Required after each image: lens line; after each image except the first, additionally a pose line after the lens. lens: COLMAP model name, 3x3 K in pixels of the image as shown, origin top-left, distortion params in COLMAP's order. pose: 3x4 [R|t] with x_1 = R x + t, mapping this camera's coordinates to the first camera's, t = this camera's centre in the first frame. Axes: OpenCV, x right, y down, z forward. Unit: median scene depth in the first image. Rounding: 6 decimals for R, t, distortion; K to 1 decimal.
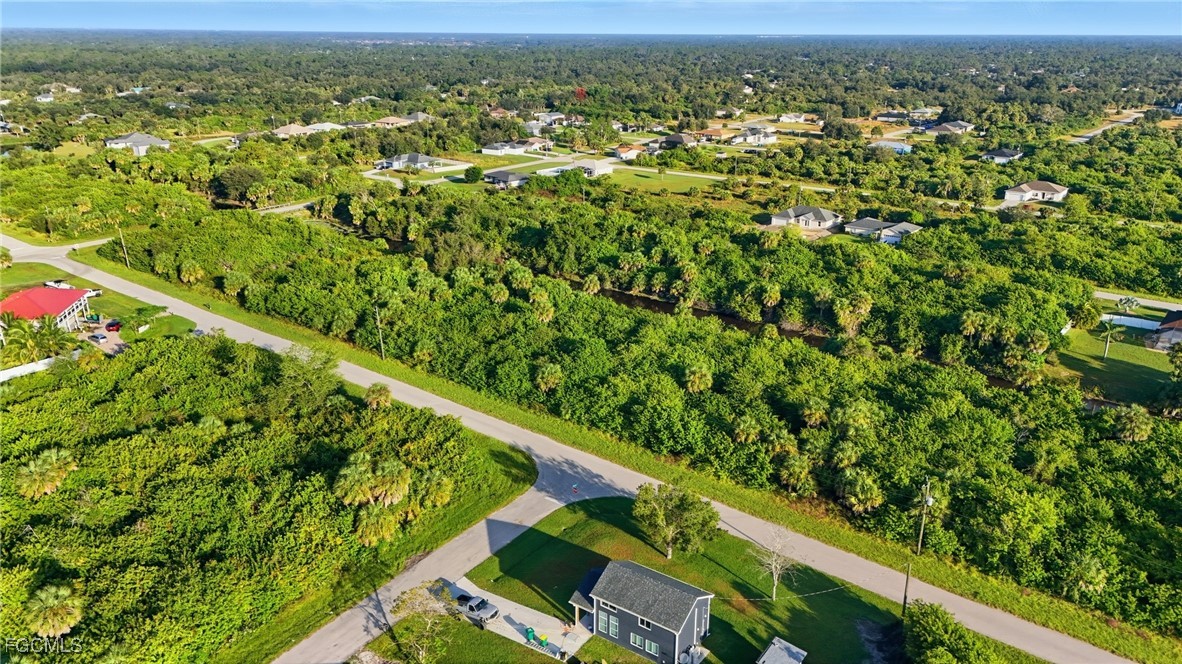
lens RADIAL K [[861.8, 0, 592.9], [0, 861.8, 324.1], [0, 0, 1]] dist [0.104578, -0.138491]
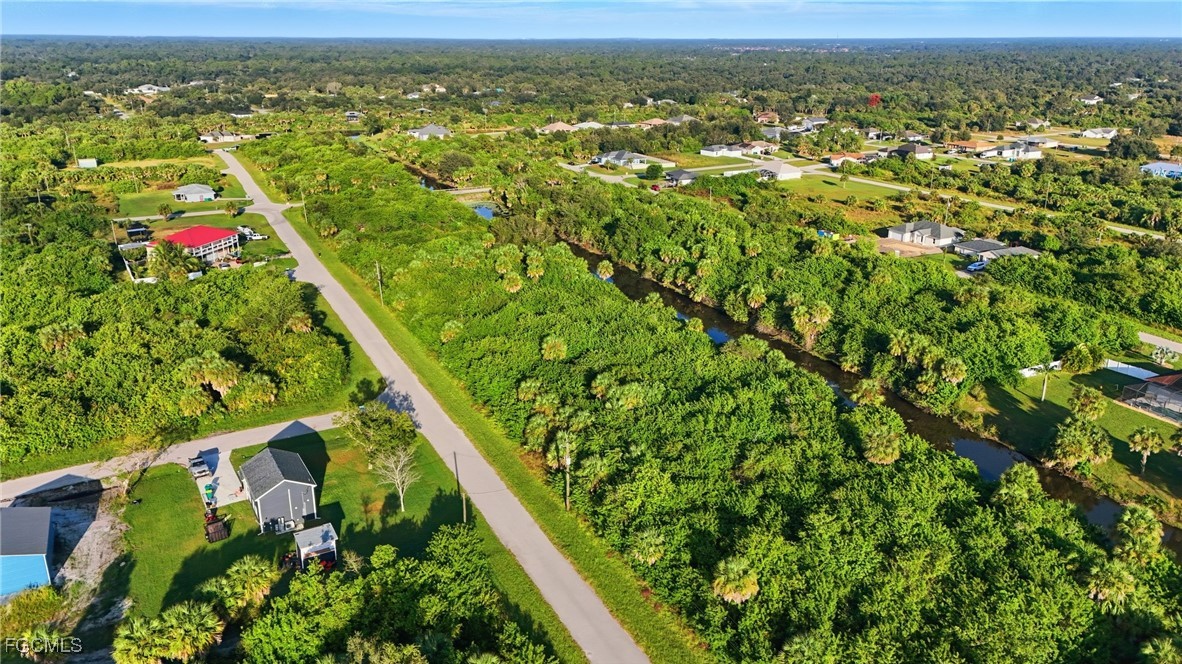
lens RADIAL K [[861.8, 0, 592.9], [0, 861.8, 324.1], [0, 0, 1]] dist [0.104578, -0.138491]
pose [[0.908511, 0.127876, -0.397814, 0.468945], [-0.130724, 0.991215, 0.020083, 0.002754], [0.396888, 0.033758, 0.917246, 0.003222]]
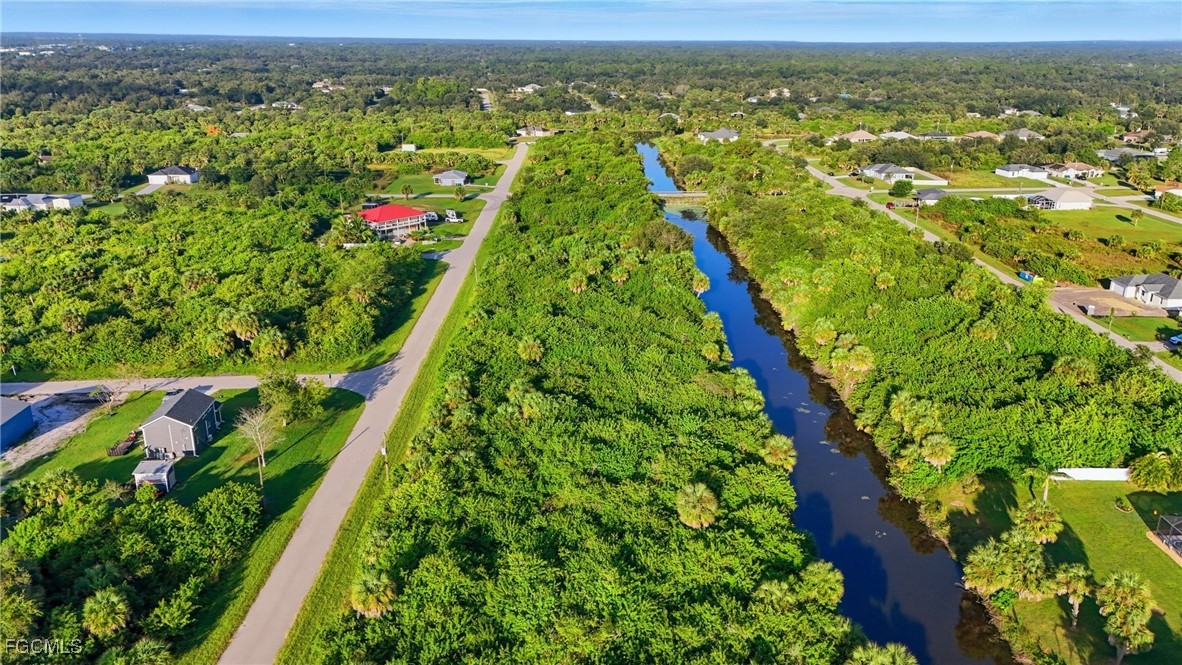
lens RADIAL K [[861.8, 0, 592.9], [0, 861.8, 324.6], [0, 0, 1]] dist [0.104578, -0.138491]
pose [[0.632836, 0.240899, -0.735858, 0.760654], [-0.250598, 0.962941, 0.099727, -0.075819], [0.732612, 0.121294, 0.669752, 0.244668]]
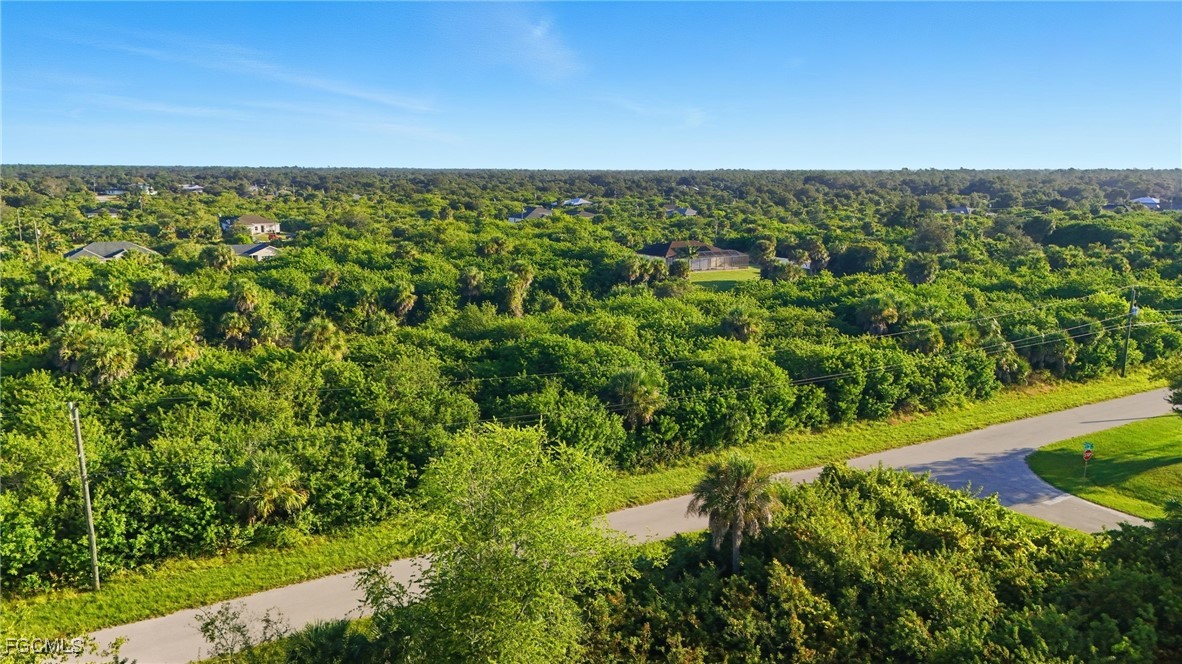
lens RADIAL K [[861.8, 0, 592.9], [0, 861.8, 324.1], [0, 0, 1]] dist [0.104578, -0.138491]
pose [[0.339947, -0.166059, 0.925668, -0.402602], [0.296806, 0.952926, 0.061948, -0.010962], [-0.892380, 0.253684, 0.373231, 0.663107]]
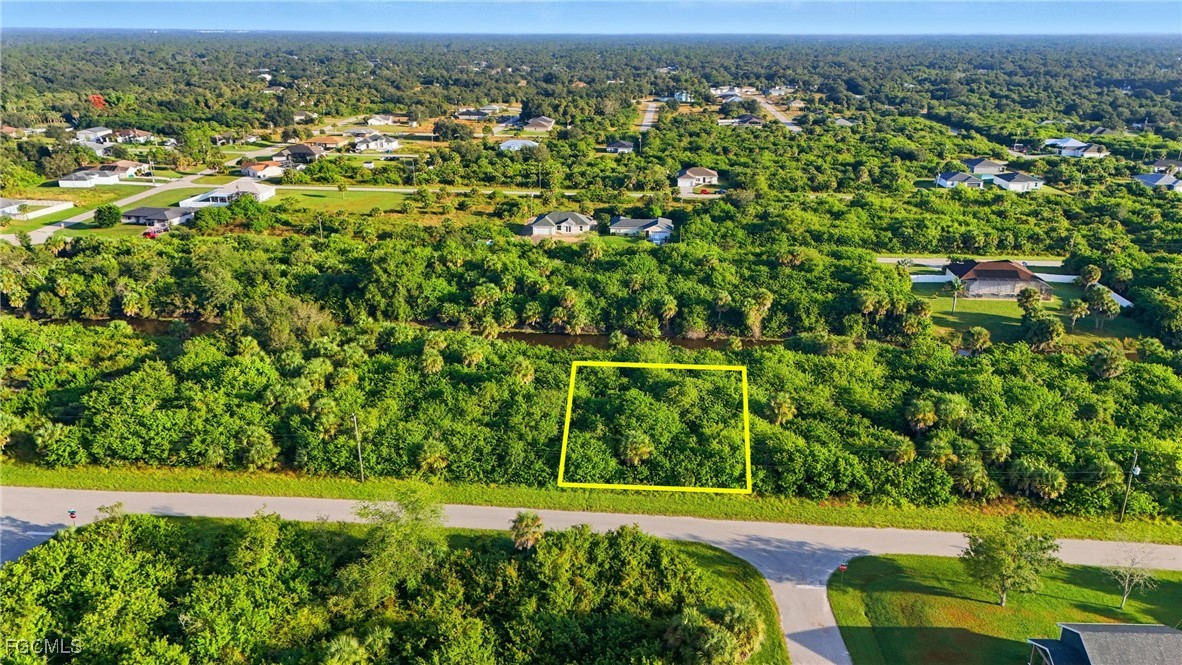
lens RADIAL K [[861.8, 0, 592.9], [0, 861.8, 324.6], [0, 0, 1]] dist [0.104578, -0.138491]
pose [[0.829074, -0.180514, 0.529198, -0.410260], [0.178003, 0.982421, 0.056242, -0.089645], [-0.530048, 0.047570, 0.846632, 0.238109]]
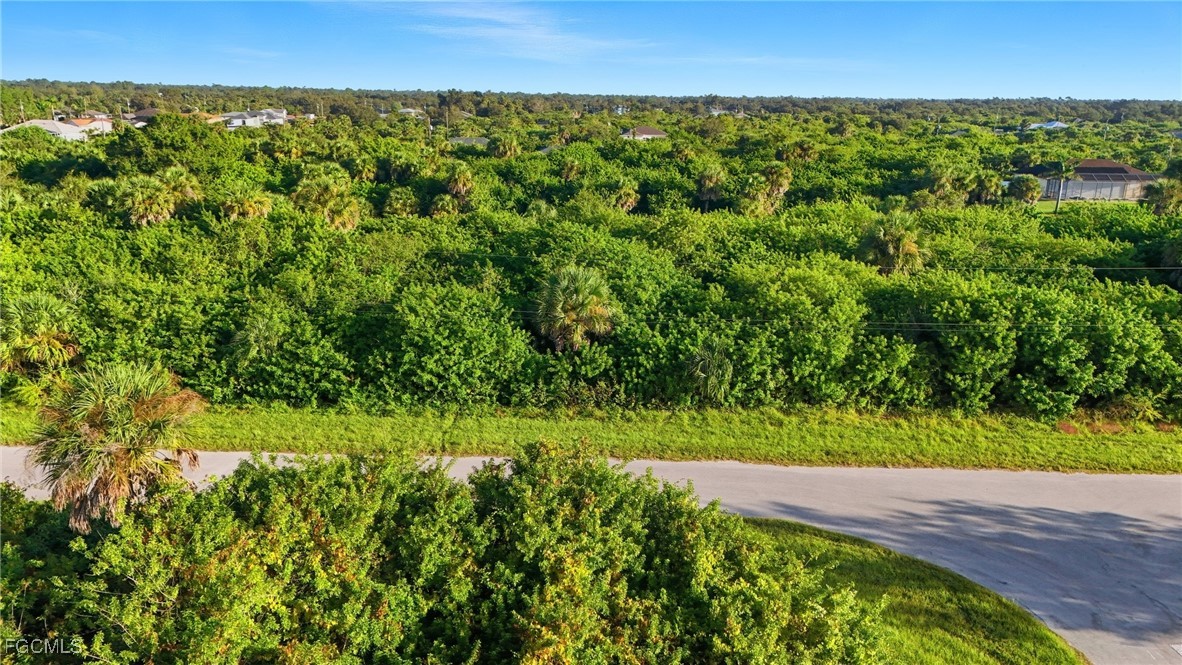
lens RADIAL K [[861.8, 0, 592.9], [0, 861.8, 324.6], [0, 0, 1]] dist [0.104578, -0.138491]
pose [[0.784643, -0.148692, 0.601853, -0.199640], [0.185470, 0.982649, 0.000972, 0.055421], [-0.591555, 0.110863, 0.798607, 0.581765]]
